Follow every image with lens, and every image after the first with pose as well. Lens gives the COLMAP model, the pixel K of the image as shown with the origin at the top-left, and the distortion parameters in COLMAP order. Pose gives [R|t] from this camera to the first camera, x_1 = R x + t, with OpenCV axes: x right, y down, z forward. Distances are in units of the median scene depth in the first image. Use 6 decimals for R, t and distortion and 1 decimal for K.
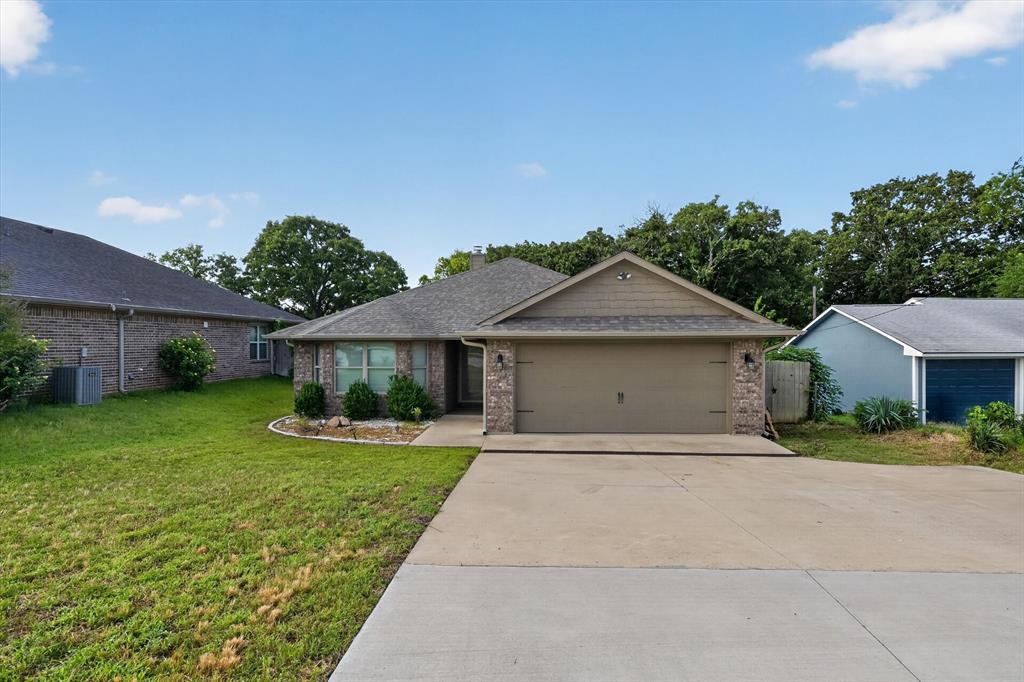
lens RADIAL K [[524.2, 0, 512.8], [0, 524.2, 344.3], [0, 0, 1]] dist [-0.000720, -0.002180]
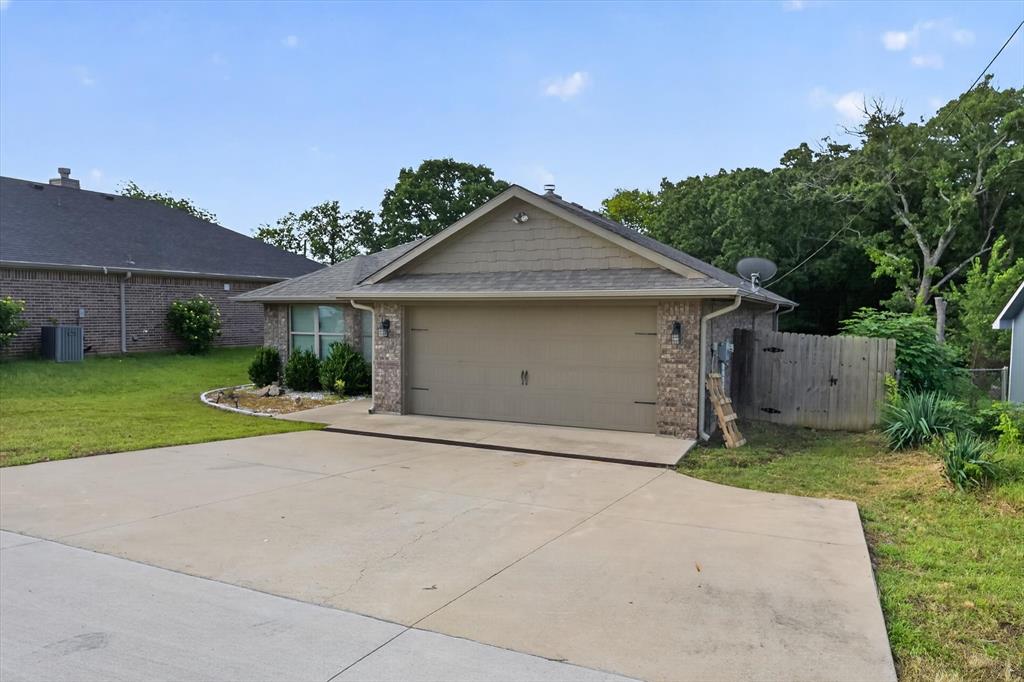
lens RADIAL K [[681.7, 0, 510.4], [0, 681.7, 337.8], [0, 0, 1]] dist [-0.001765, 0.005481]
pose [[0.922693, 0.021879, -0.384915, 0.464114], [-0.008007, 0.999261, 0.037605, 0.004983], [0.385453, -0.031615, 0.922186, 0.054915]]
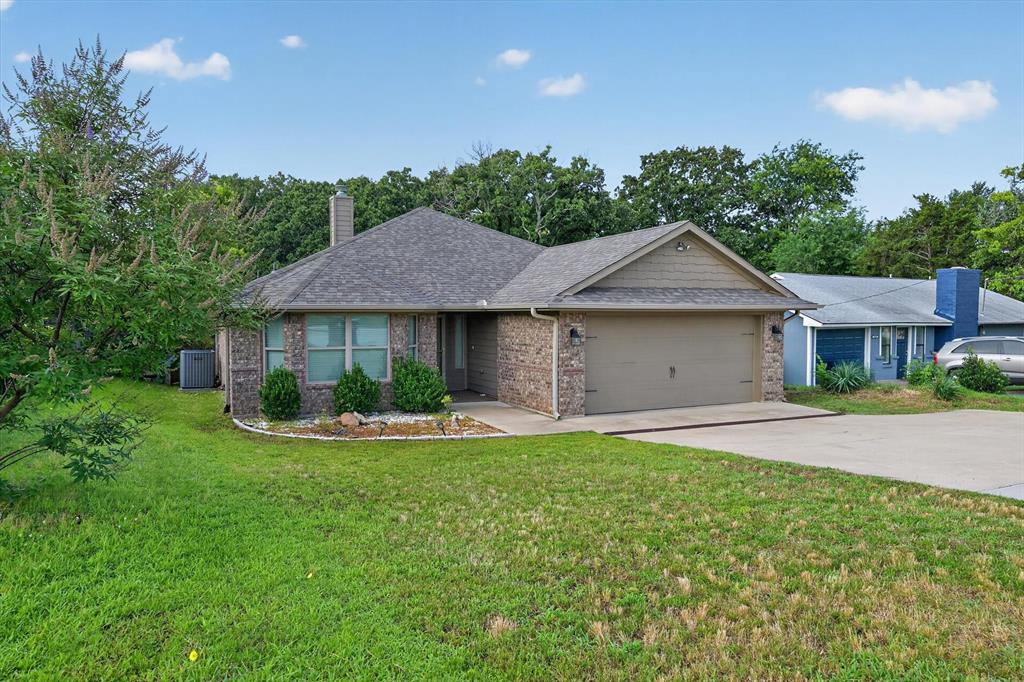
lens RADIAL K [[681.7, 0, 516.6], [0, 681.7, 341.4], [0, 0, 1]] dist [-0.001765, 0.005481]
pose [[0.878638, -0.018854, 0.477116, -0.530514], [-0.000012, 0.999219, 0.039507, -0.003905], [-0.477488, -0.034718, 0.877952, 0.021922]]
